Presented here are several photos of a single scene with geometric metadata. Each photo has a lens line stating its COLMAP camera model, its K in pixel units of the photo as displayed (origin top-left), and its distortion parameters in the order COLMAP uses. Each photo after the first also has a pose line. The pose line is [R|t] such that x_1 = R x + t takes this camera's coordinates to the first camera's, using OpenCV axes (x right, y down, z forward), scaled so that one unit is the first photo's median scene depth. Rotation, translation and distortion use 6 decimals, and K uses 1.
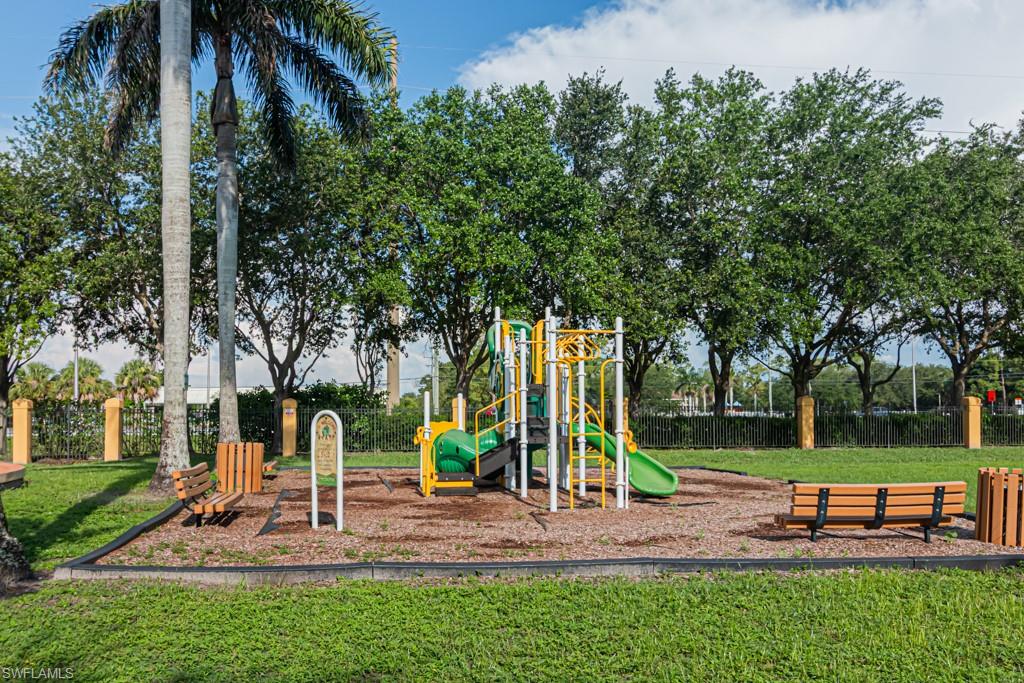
lens RADIAL K [[911.3, 0, 512.0], [0, 911.3, 341.5], [0, 0, 1]] dist [-0.043990, 0.001448]
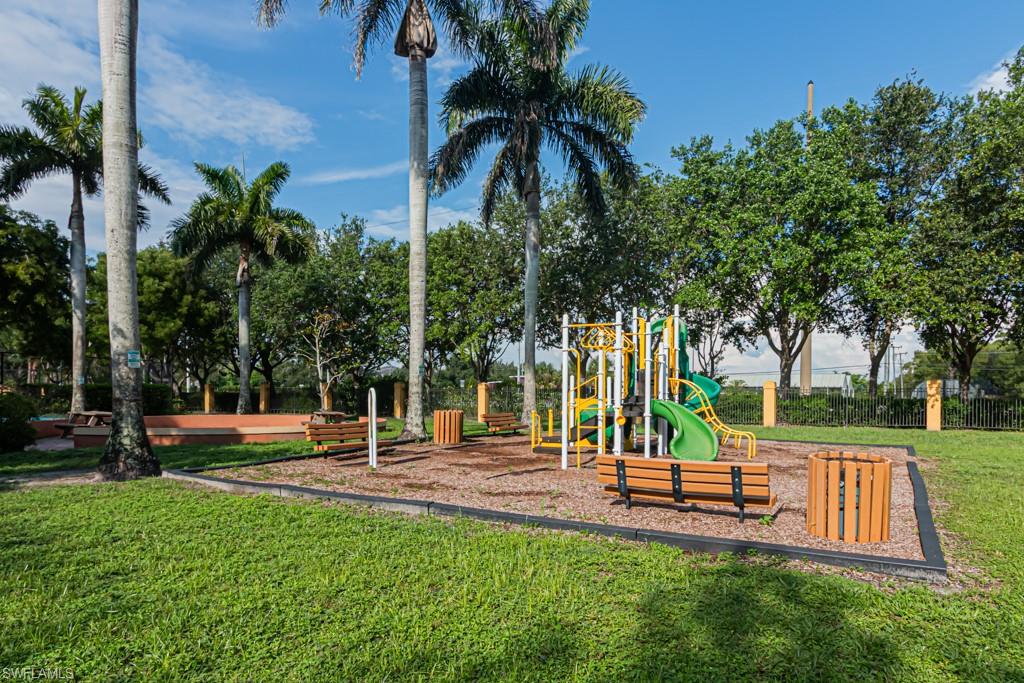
lens RADIAL K [[658.0, 0, 512.0], [0, 658.0, 381.6], [0, 0, 1]] dist [0.000291, 0.000185]
pose [[0.788256, -0.005575, -0.615322, 0.533145], [0.041602, 0.998154, 0.044251, 0.022222], [0.613939, -0.060480, 0.787033, 0.229233]]
